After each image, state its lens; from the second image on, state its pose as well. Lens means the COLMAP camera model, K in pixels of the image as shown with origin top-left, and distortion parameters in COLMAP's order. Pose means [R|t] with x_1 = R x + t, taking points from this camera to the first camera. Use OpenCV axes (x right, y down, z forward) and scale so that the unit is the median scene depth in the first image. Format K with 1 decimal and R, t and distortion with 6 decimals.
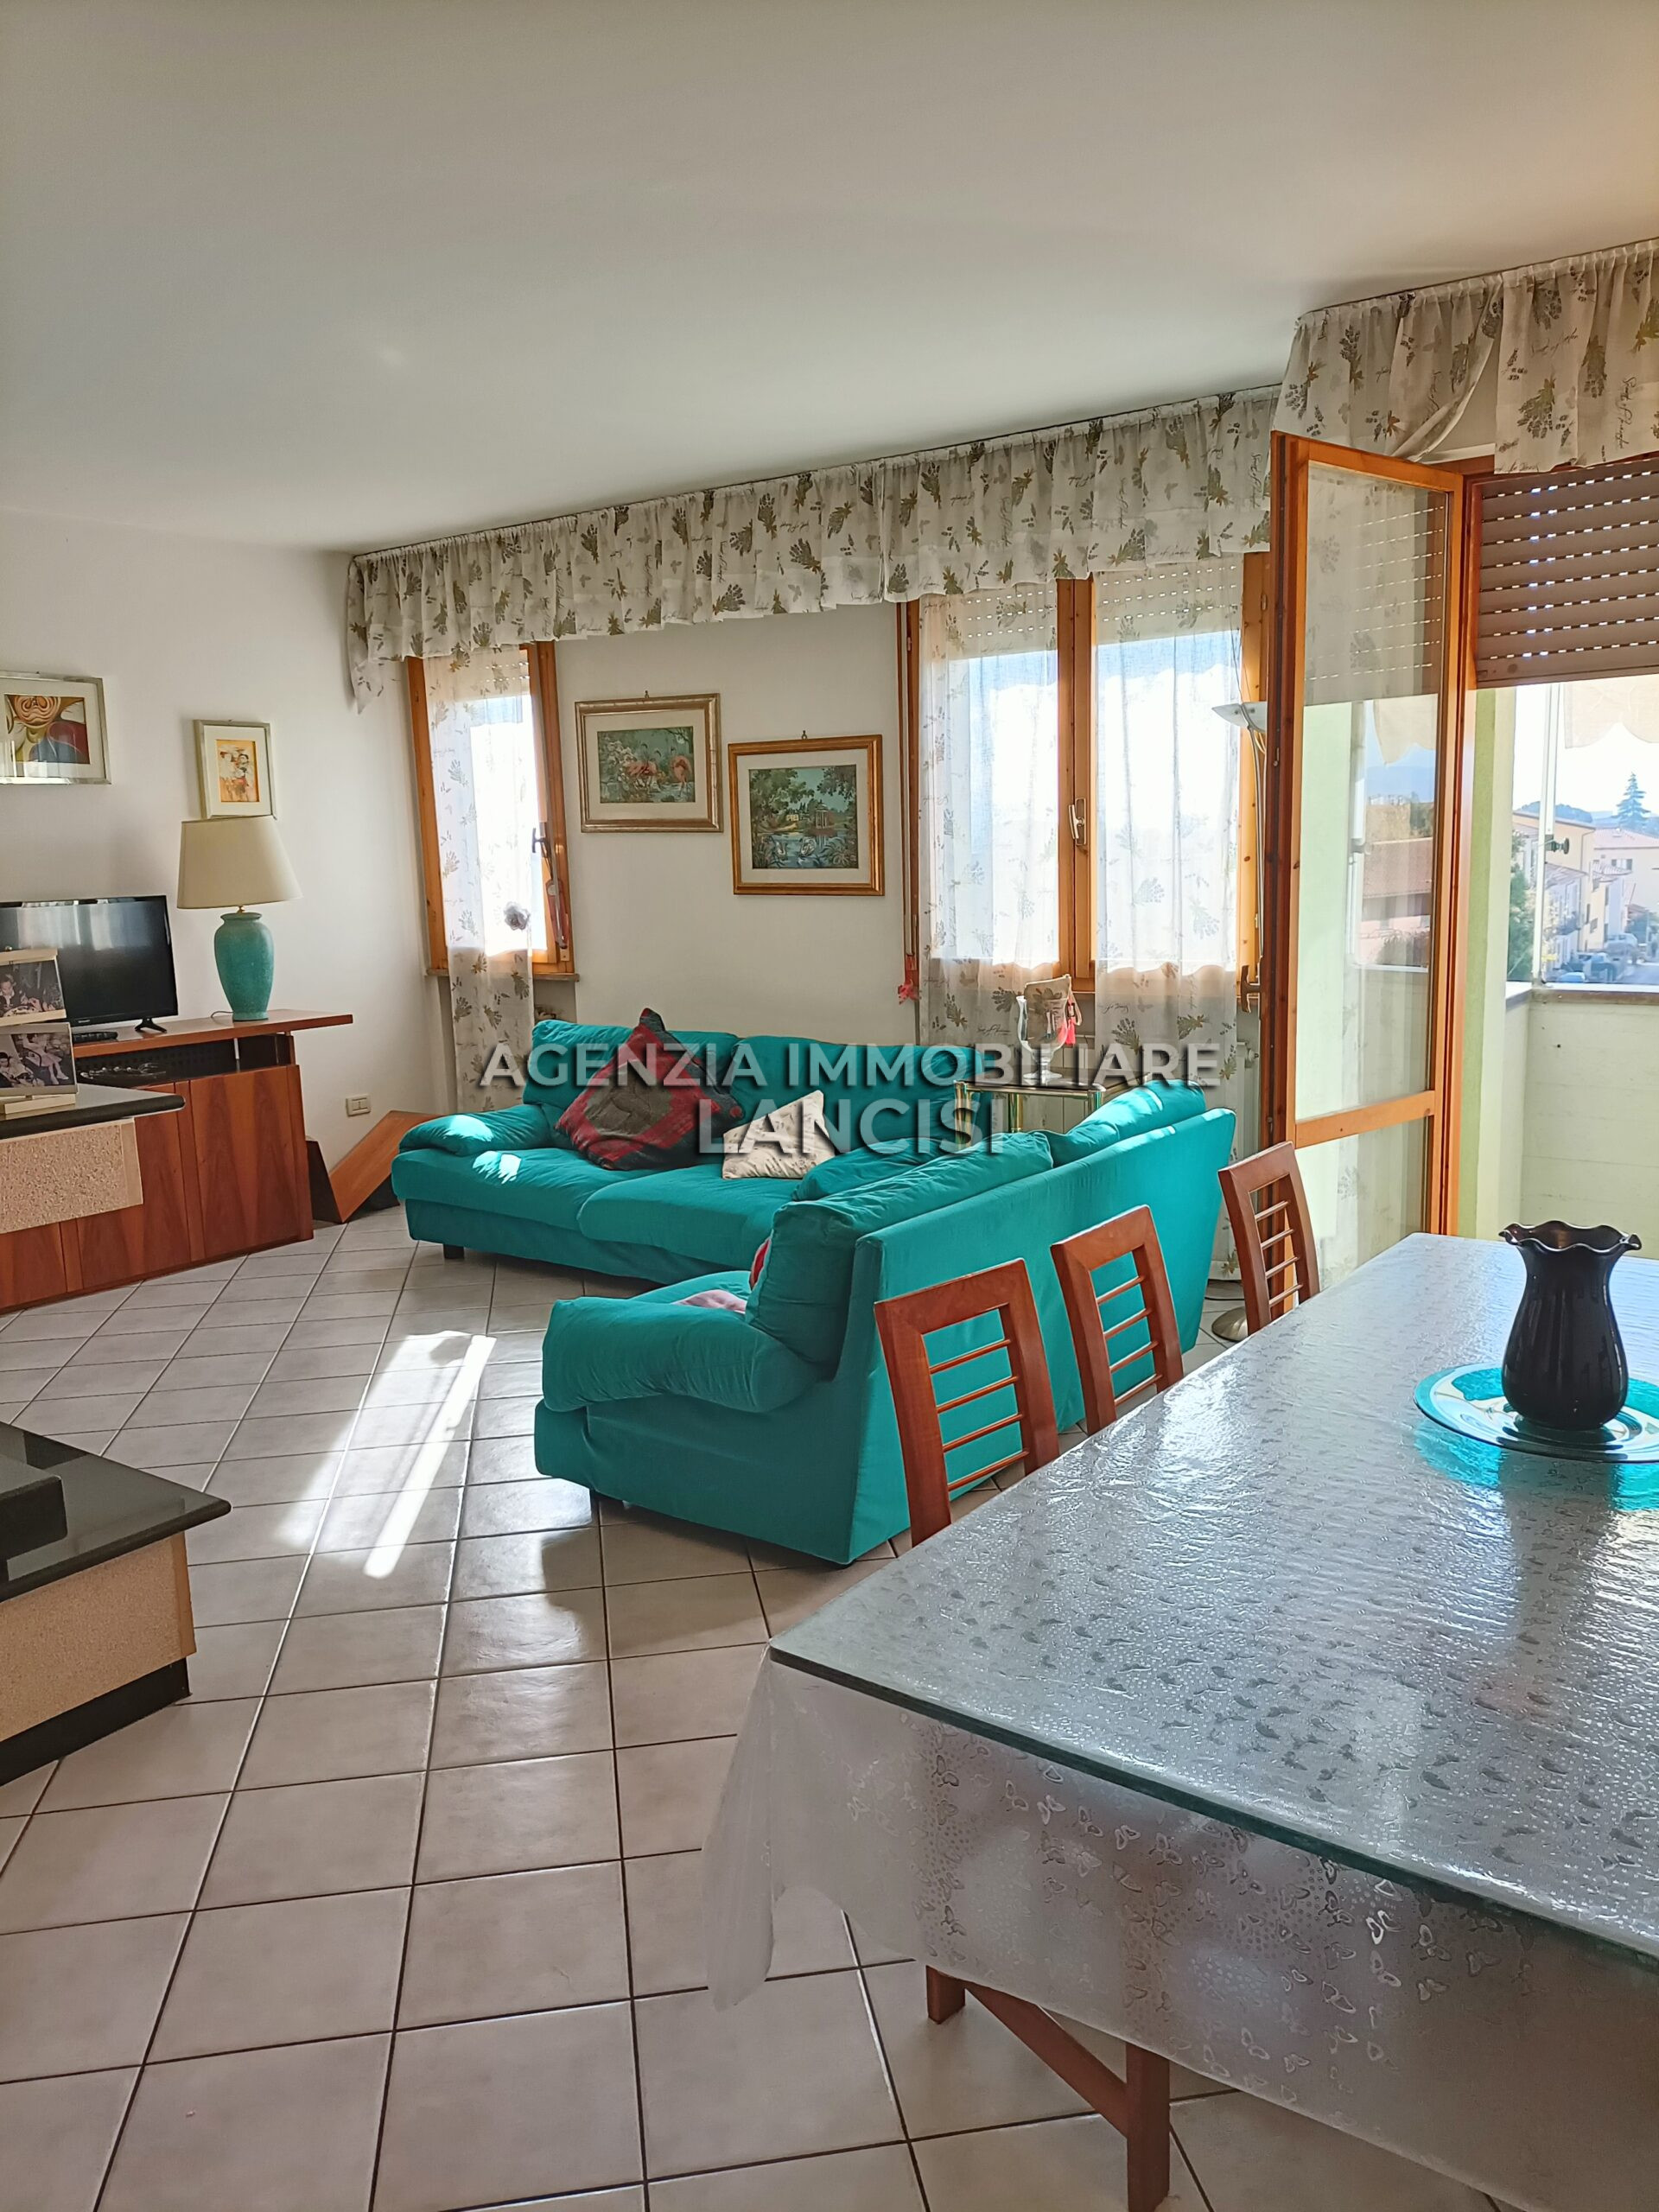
lens RADIAL K [[1669.7, 0, 807.2], [0, 1669.7, 1124.3], [0, 0, 1]] dist [0.043601, -0.045536]
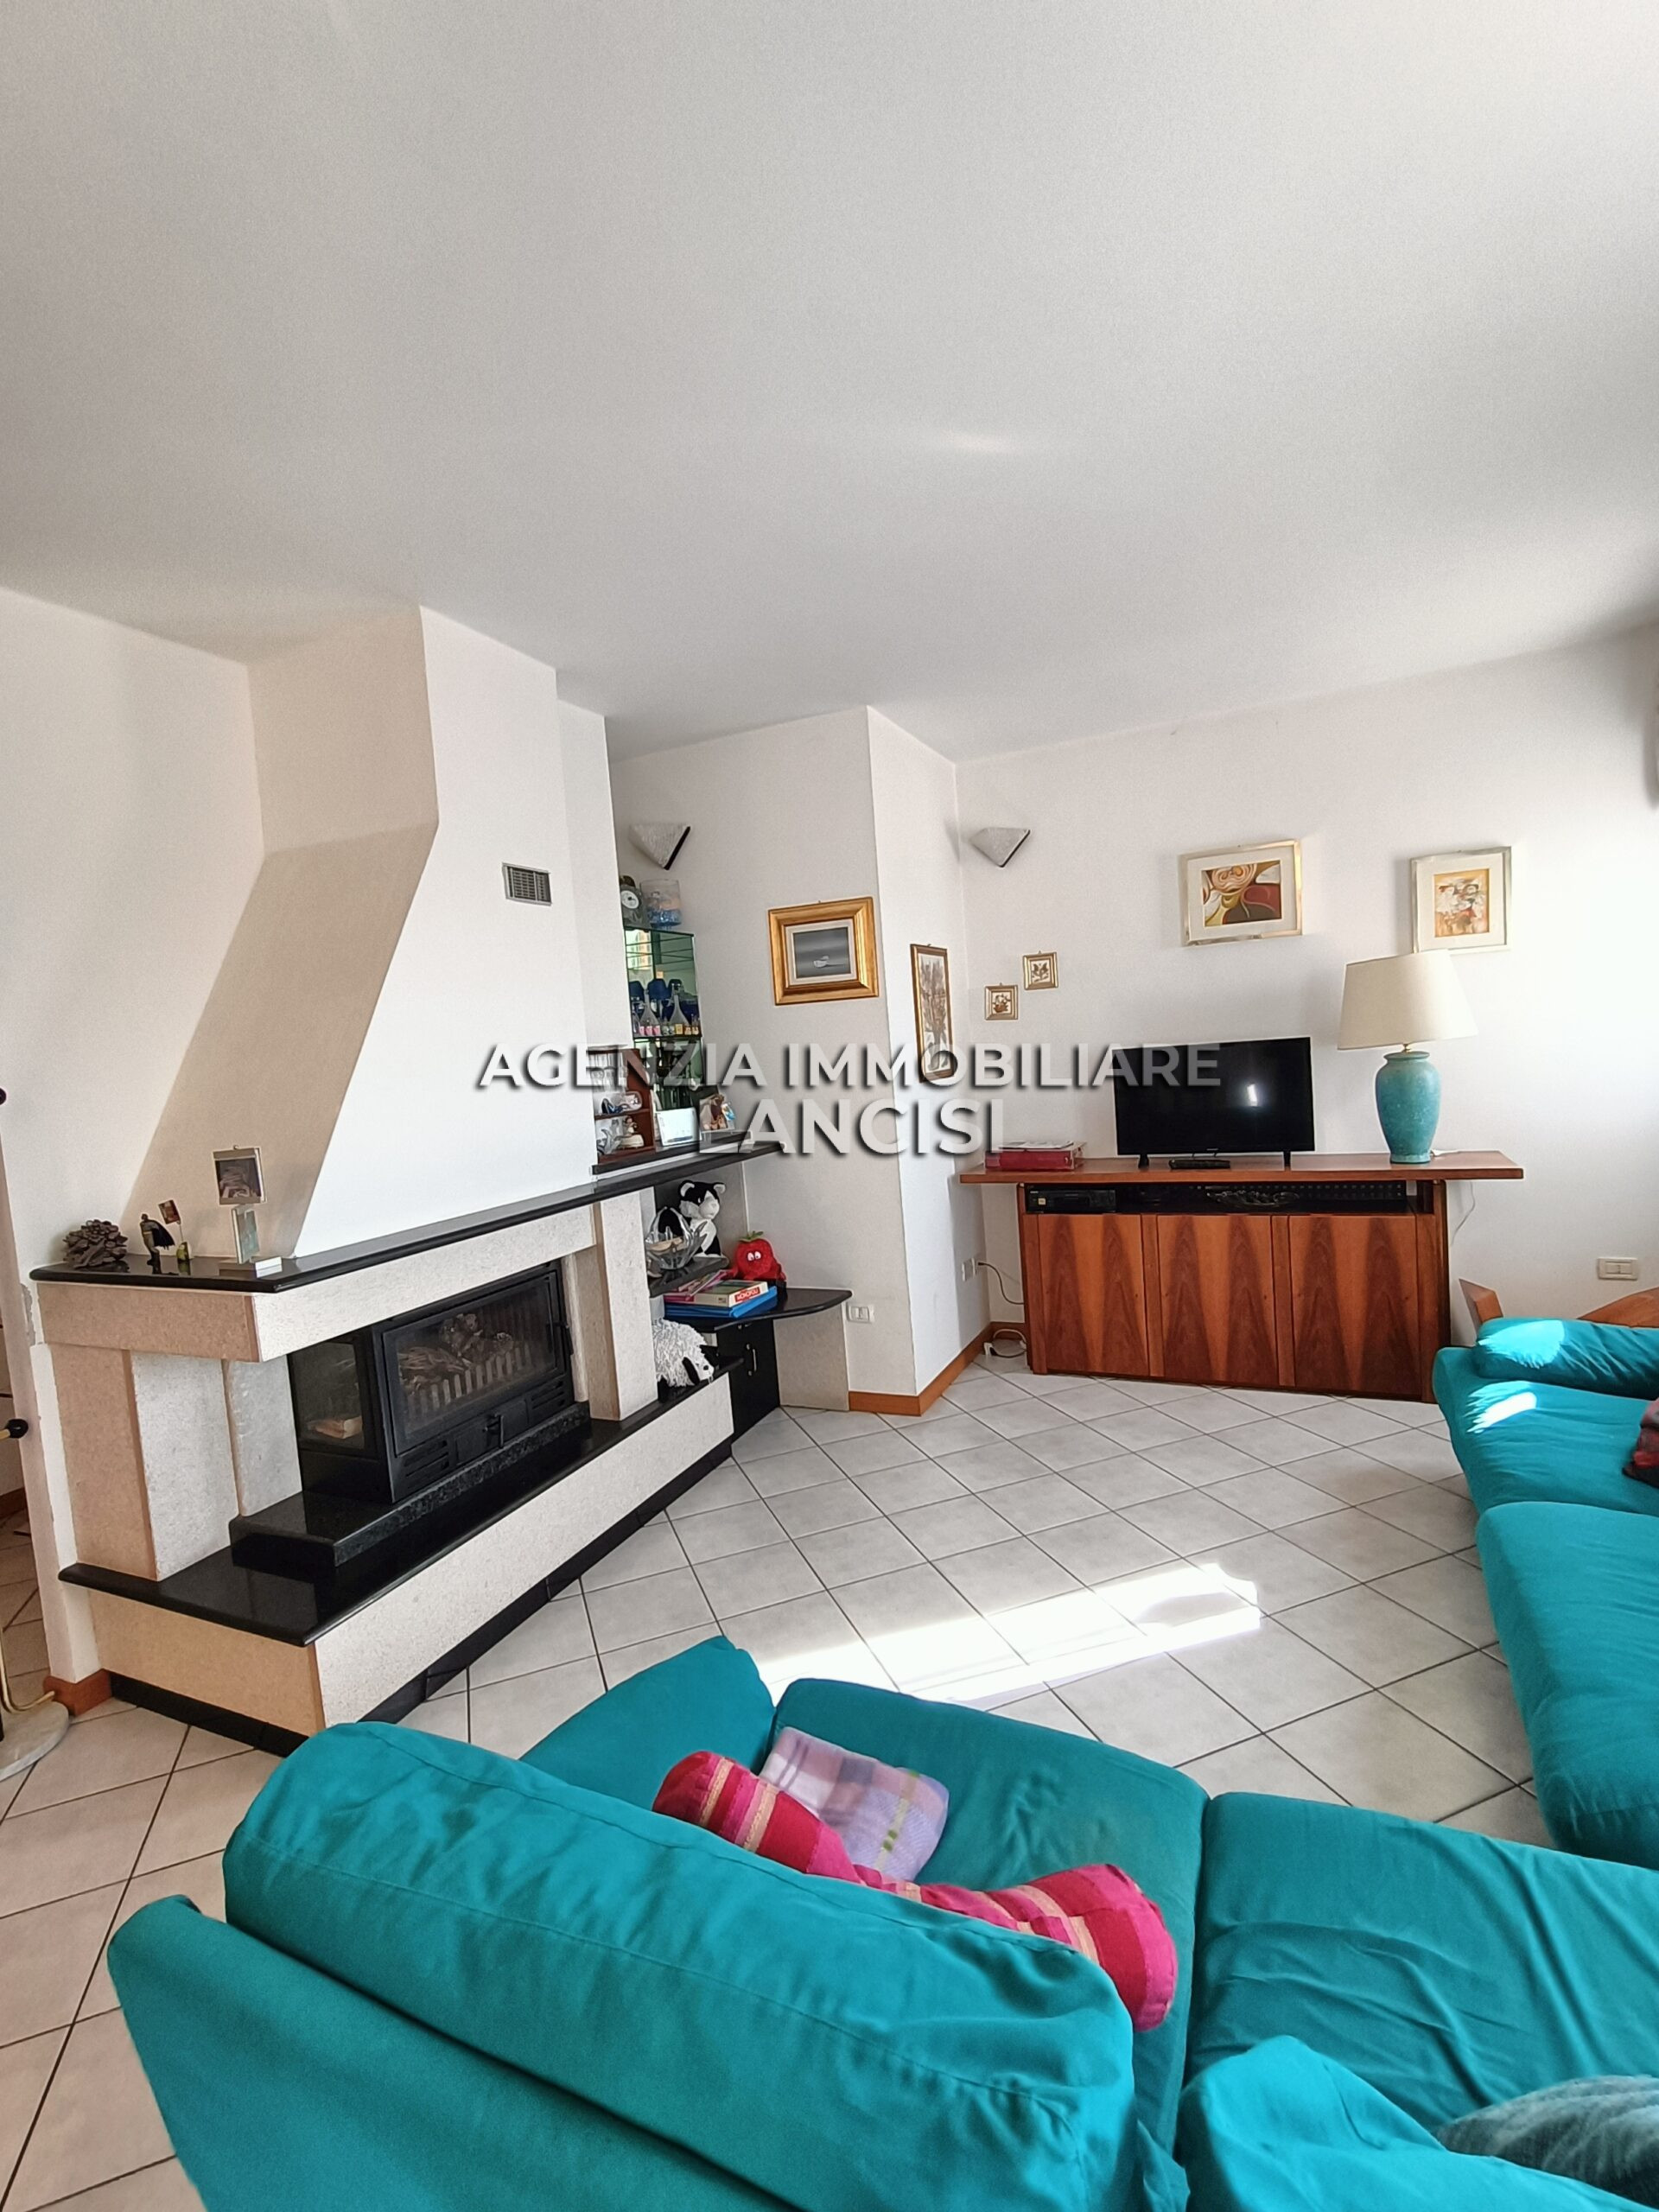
lens RADIAL K [[1016.3, 0, 821.4], [0, 1016.3, 1117.8], [0, 0, 1]] dist [0.003506, -0.001544]
pose [[0.204937, 0.090579, -0.974575, 0.197077], [-0.095957, 0.992771, 0.072092, -0.112510], [0.974060, 0.078743, 0.212147, 0.625472]]
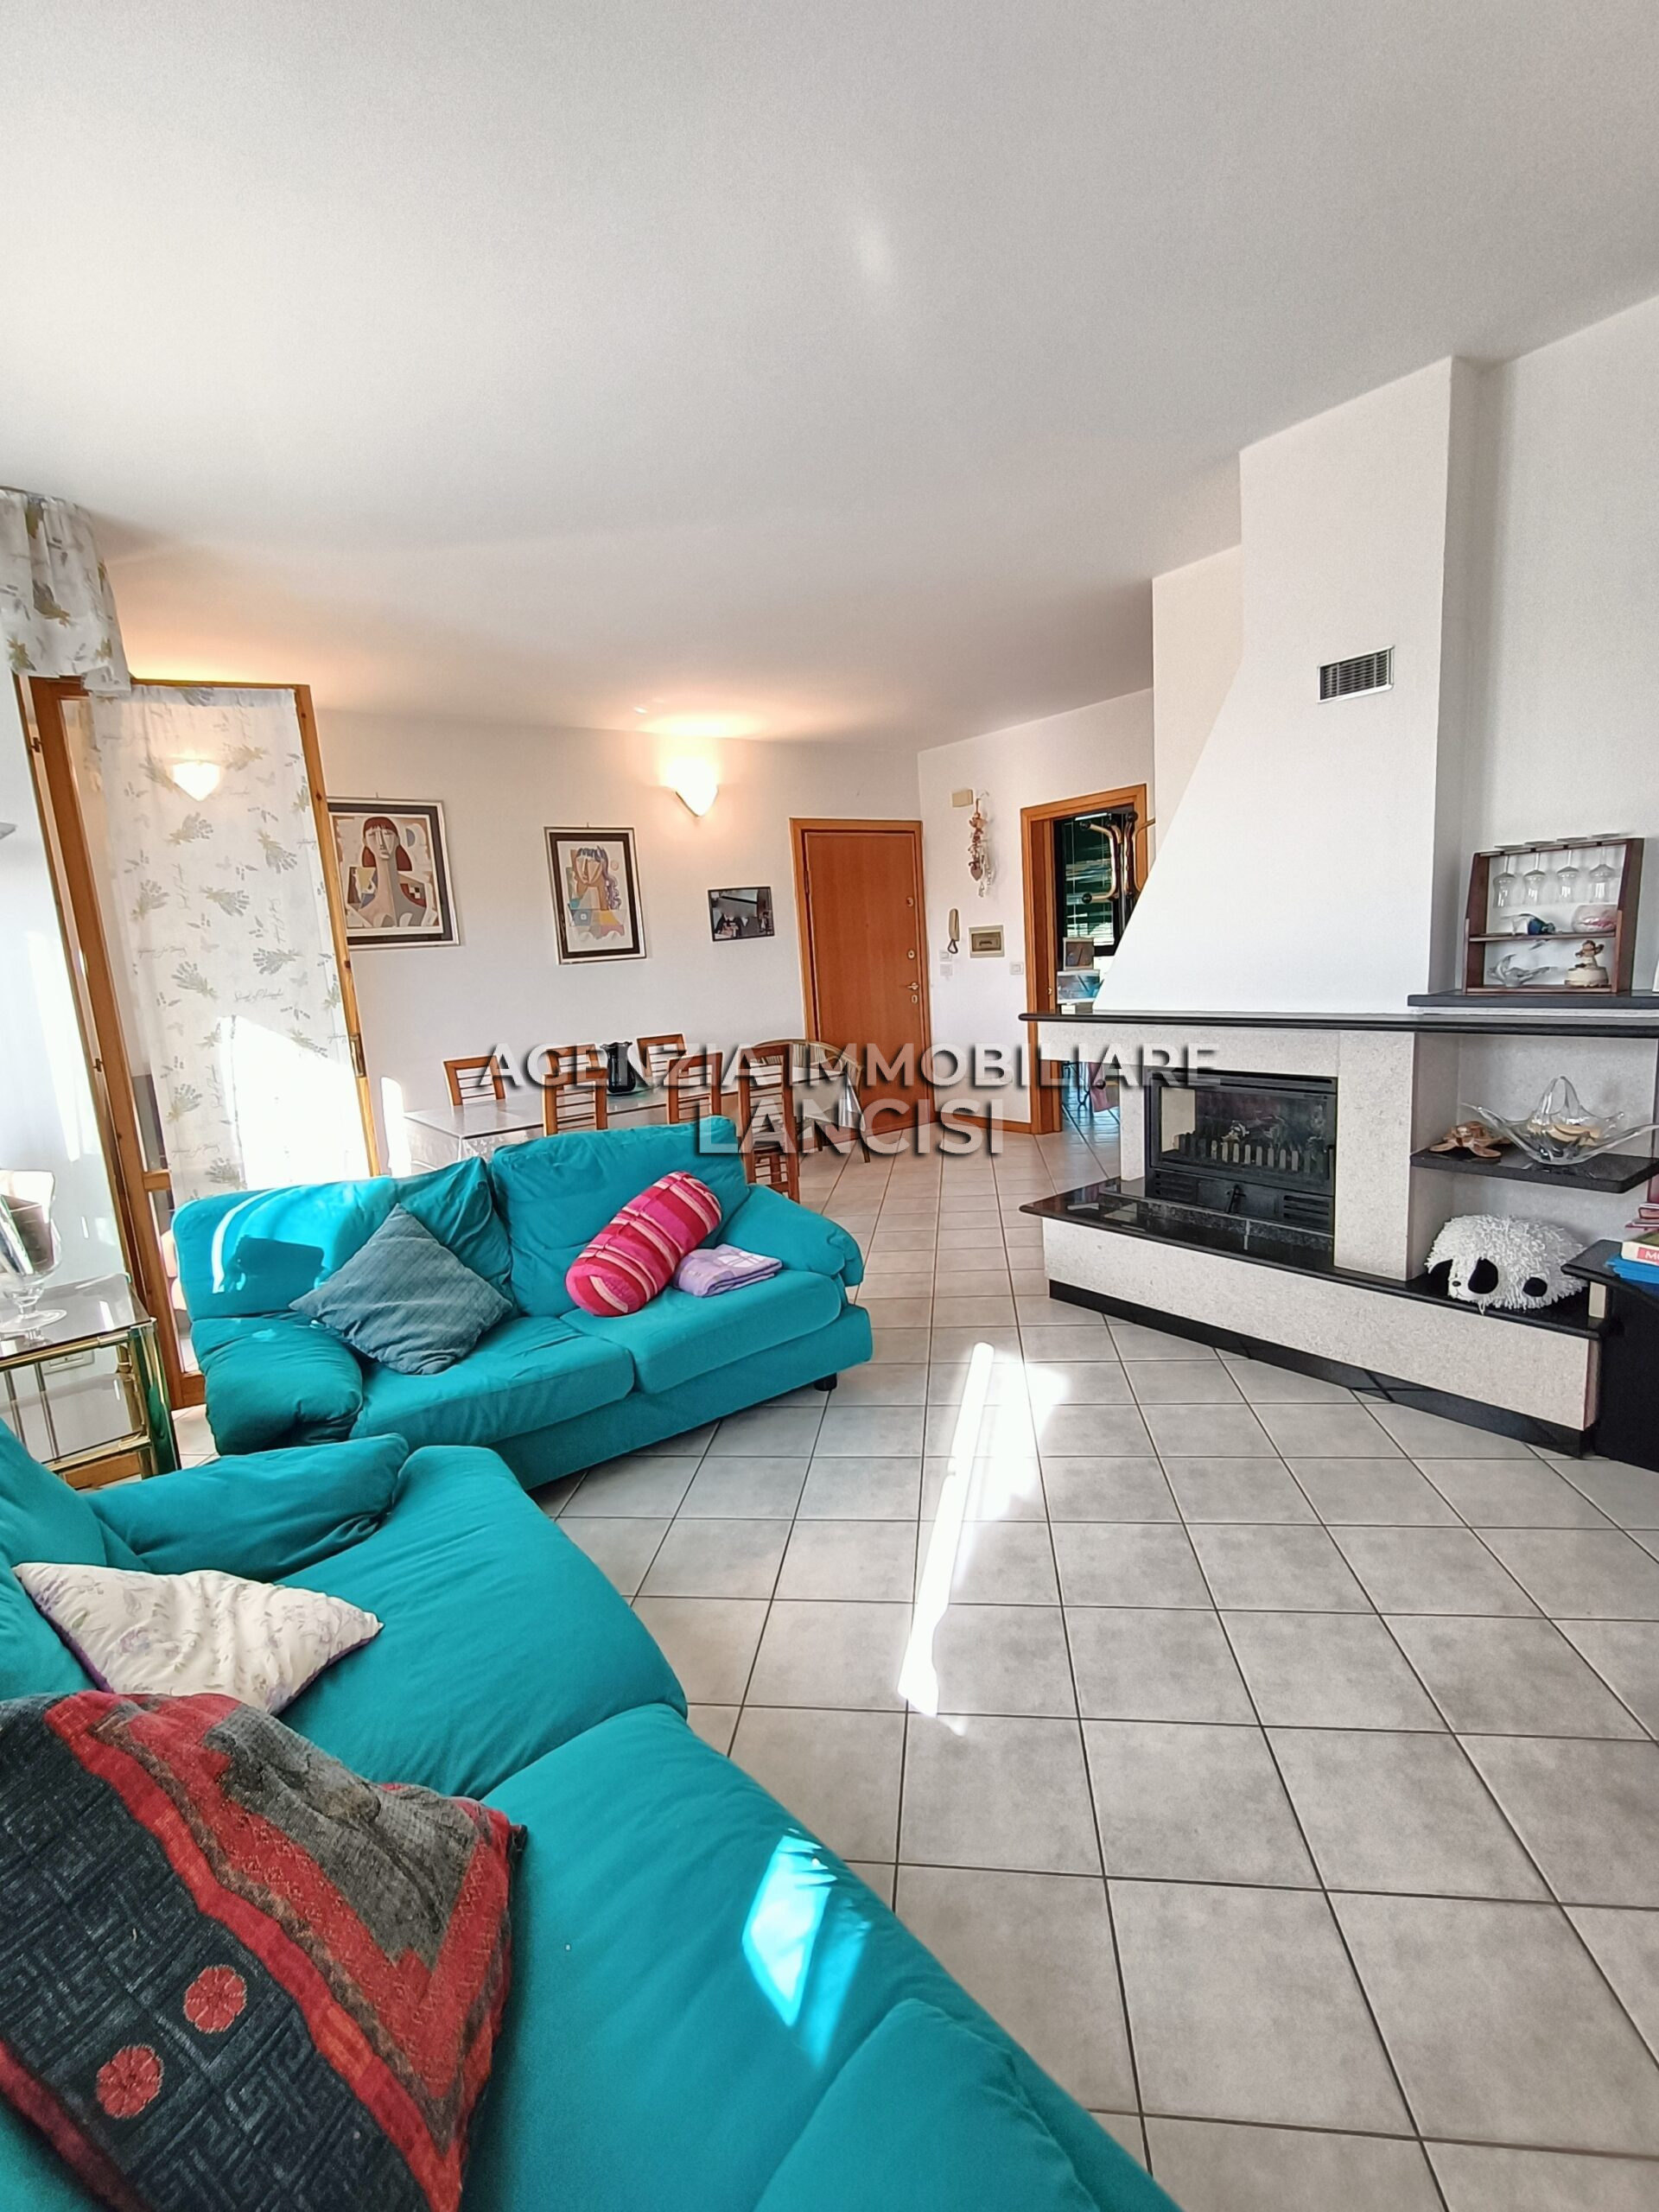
lens RADIAL K [[1016.3, 0, 837.0], [0, 1016.3, 1119.6], [0, 0, 1]] dist [0.003506, -0.001544]
pose [[-0.961626, 0.049509, 0.269860, -0.253291], [0.138998, 0.935928, 0.323603, -0.174474], [-0.236548, 0.348695, -0.906894, 1.165601]]
